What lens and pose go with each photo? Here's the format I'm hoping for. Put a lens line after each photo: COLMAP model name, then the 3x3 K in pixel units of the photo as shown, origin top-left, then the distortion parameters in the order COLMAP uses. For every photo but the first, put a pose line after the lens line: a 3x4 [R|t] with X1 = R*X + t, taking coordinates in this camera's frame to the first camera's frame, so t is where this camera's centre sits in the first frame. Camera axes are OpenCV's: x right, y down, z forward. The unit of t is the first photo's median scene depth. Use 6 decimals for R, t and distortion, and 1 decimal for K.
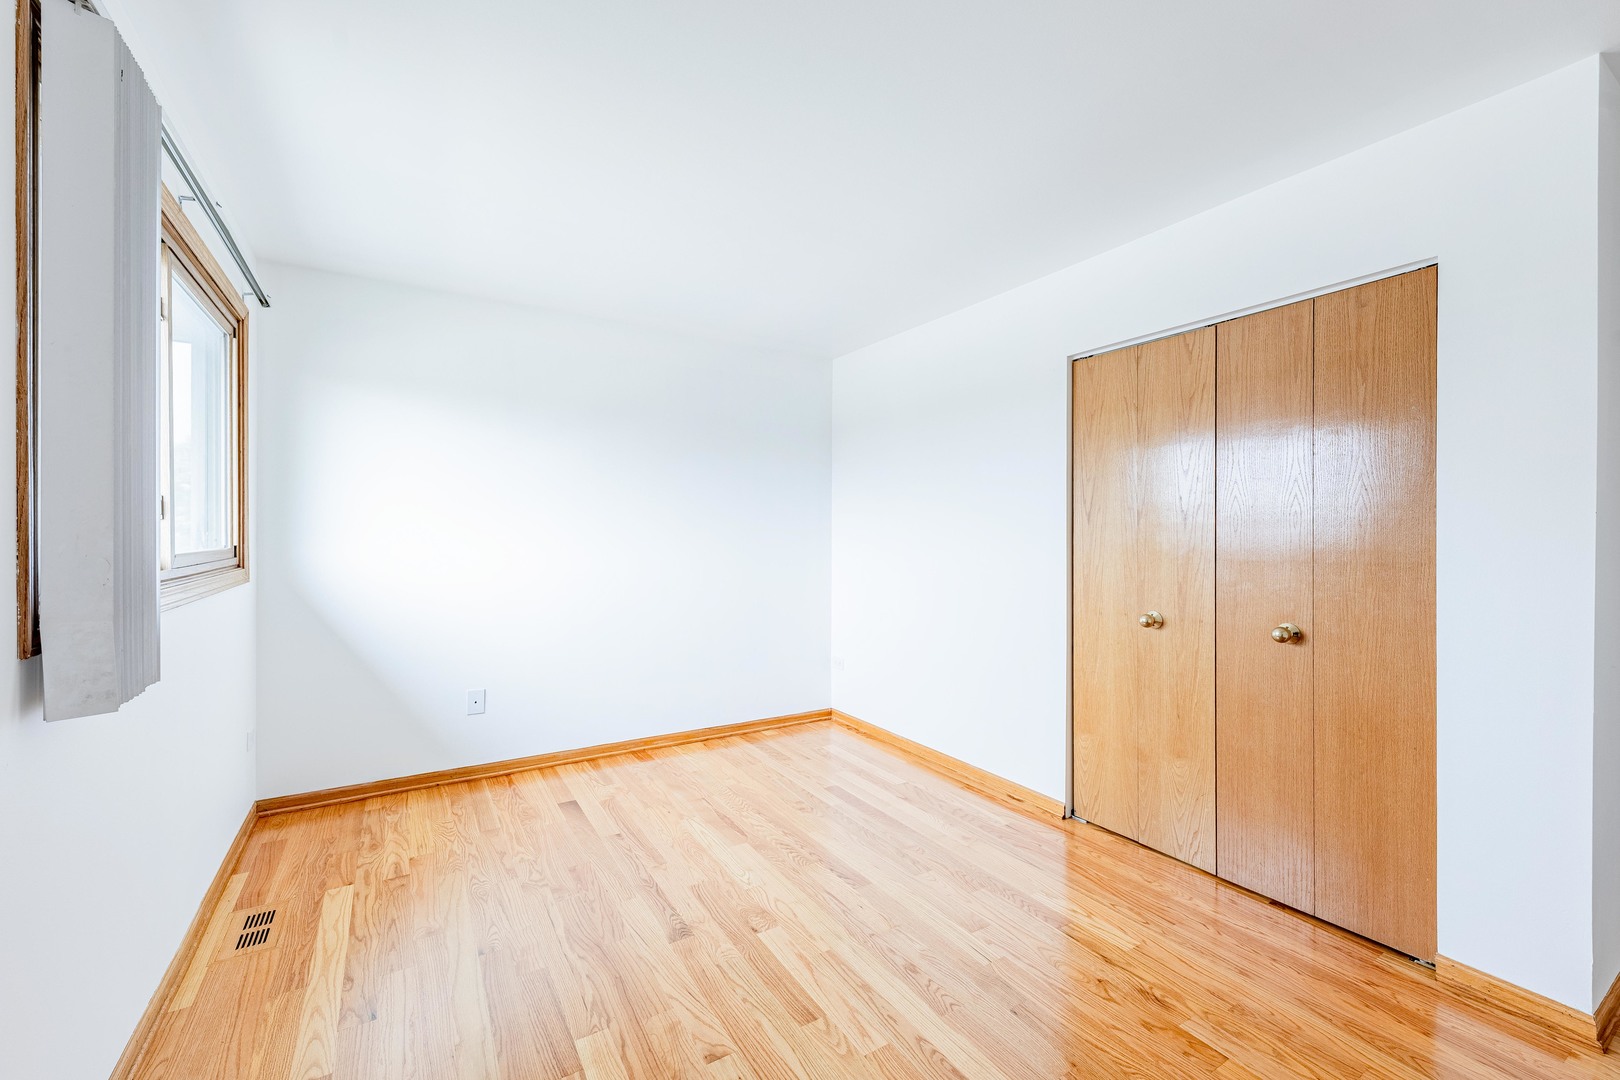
lens RADIAL K [[668.9, 0, 810.0], [0, 668.9, 537.9], [0, 0, 1]] dist [0.006531, -0.003804]
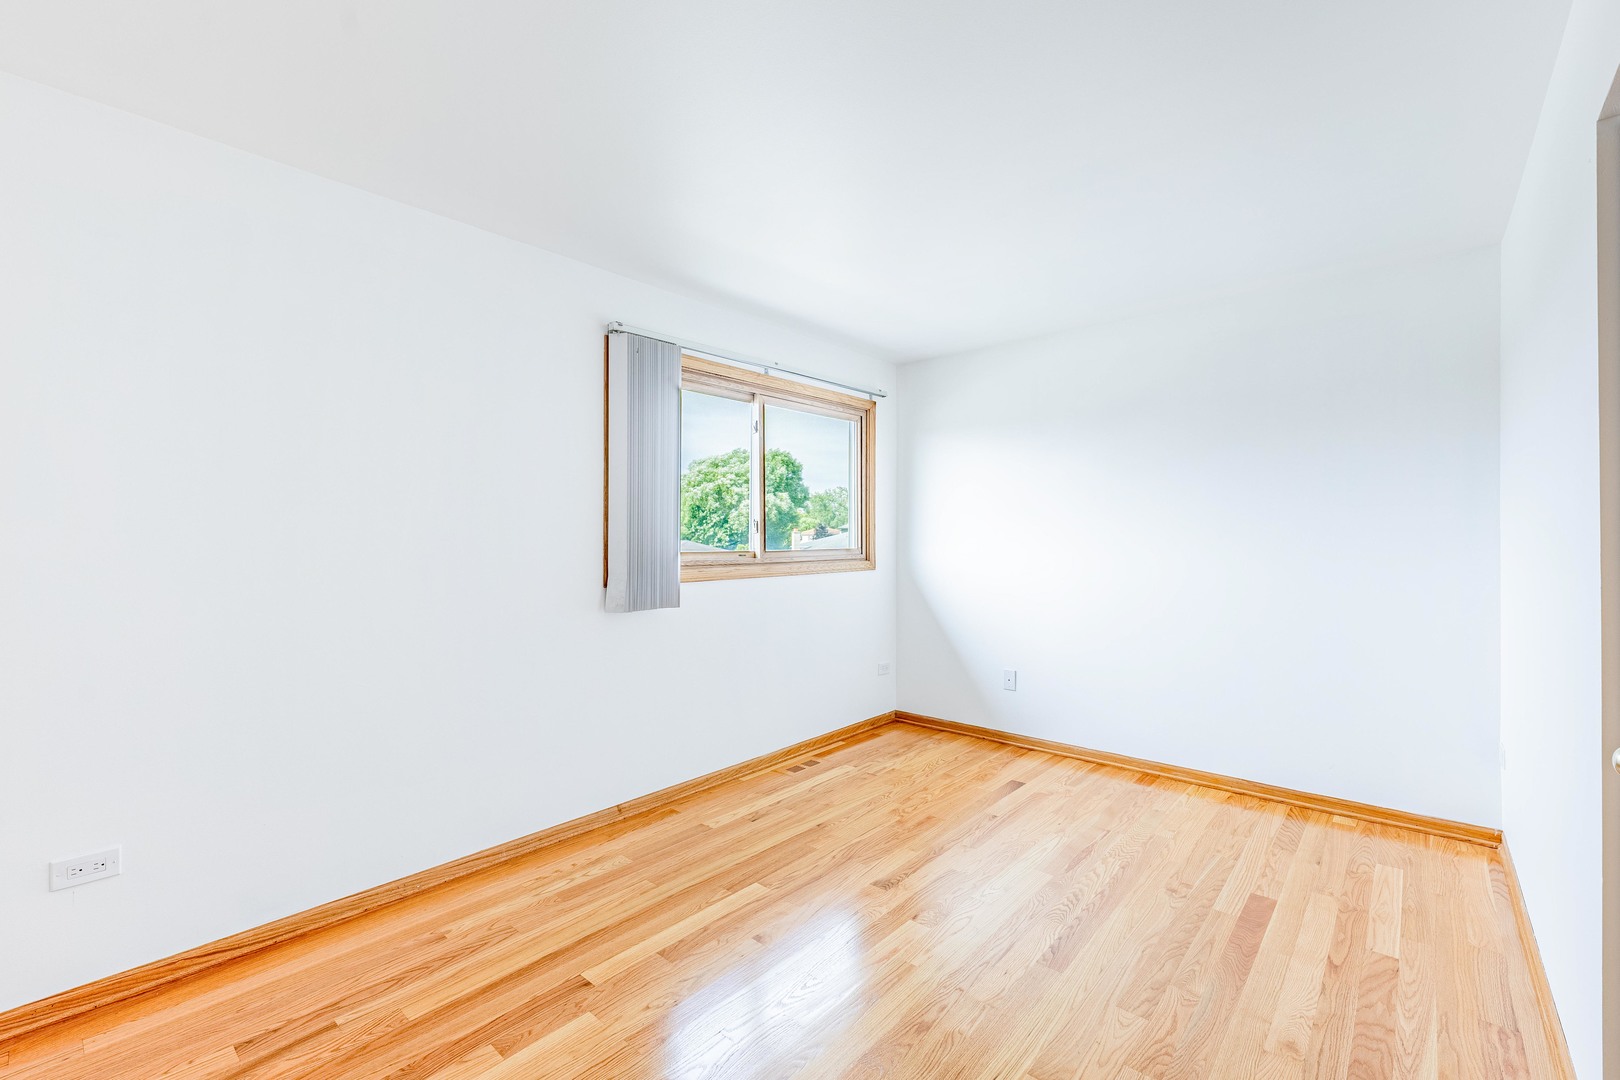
lens RADIAL K [[668.9, 0, 810.0], [0, 668.9, 537.9], [0, 0, 1]] dist [0.006531, -0.003804]
pose [[0.282227, -0.005276, -0.959333, 0.541656], [0.006306, 0.999973, -0.003644, -0.000882], [0.959327, -0.005021, 0.282252, 0.339259]]
